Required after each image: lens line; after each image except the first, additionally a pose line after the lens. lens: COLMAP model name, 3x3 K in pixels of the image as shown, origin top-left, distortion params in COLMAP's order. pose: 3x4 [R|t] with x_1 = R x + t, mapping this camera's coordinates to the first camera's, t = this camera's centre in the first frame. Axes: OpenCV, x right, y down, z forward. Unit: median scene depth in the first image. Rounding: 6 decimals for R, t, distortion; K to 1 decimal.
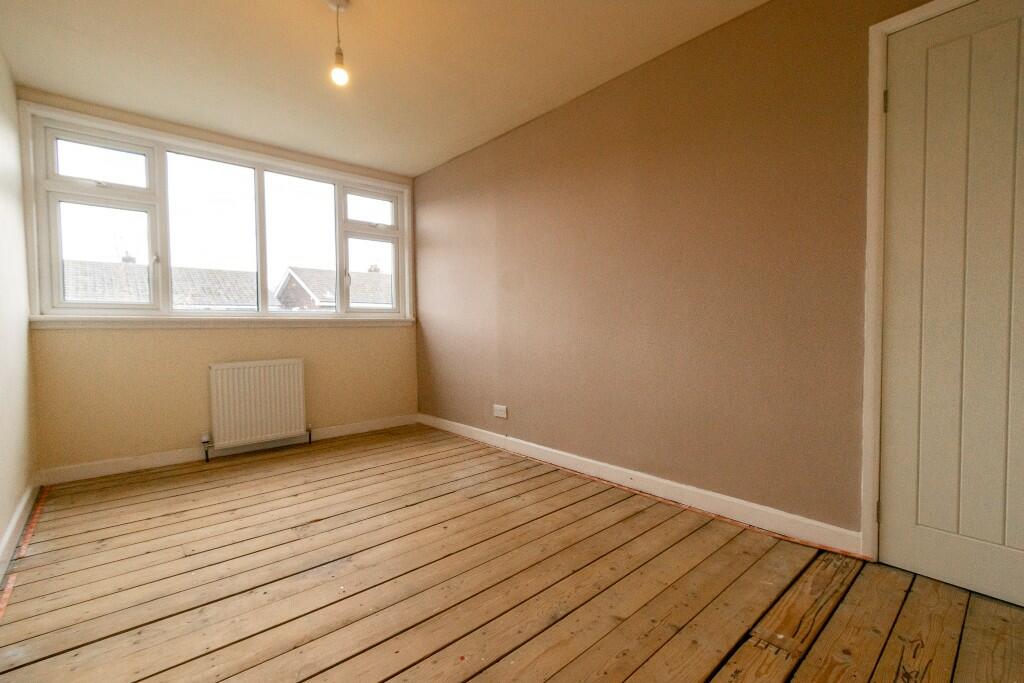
lens RADIAL K [[452.7, 0, 512.0], [0, 452.7, 341.5], [0, 0, 1]] dist [0.000905, -0.000017]
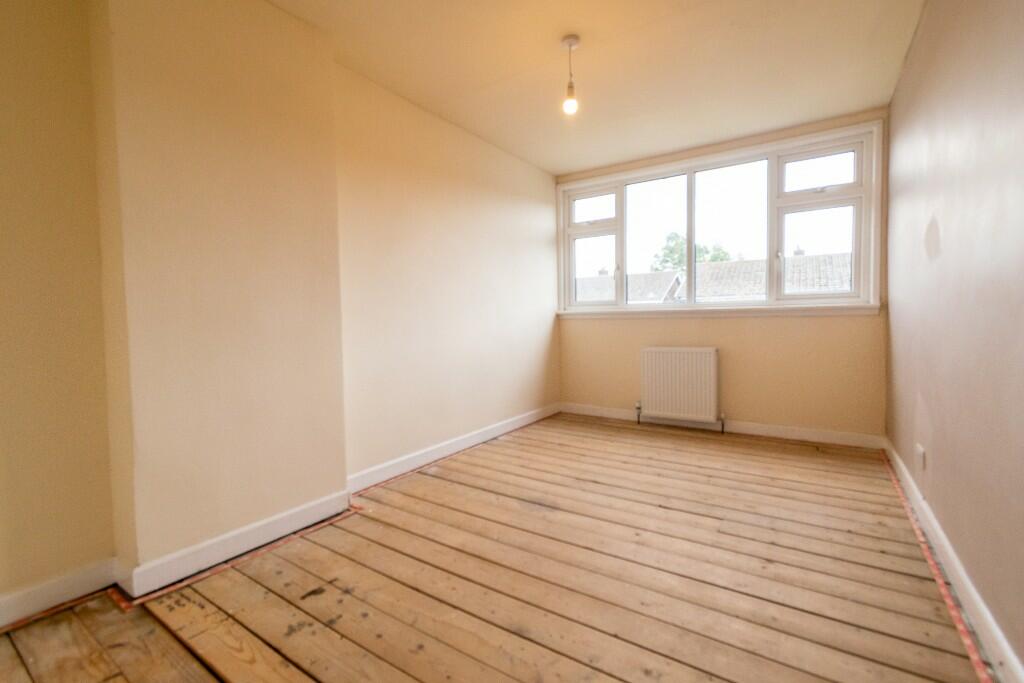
lens RADIAL K [[447.3, 0, 512.0], [0, 447.3, 341.5], [0, 0, 1]] dist [-0.000269, -0.000207]
pose [[0.253131, 0.053009, -0.965979, 0.438111], [-0.021351, 0.998561, 0.049202, -0.018392], [0.967196, 0.008170, 0.253899, 0.338726]]
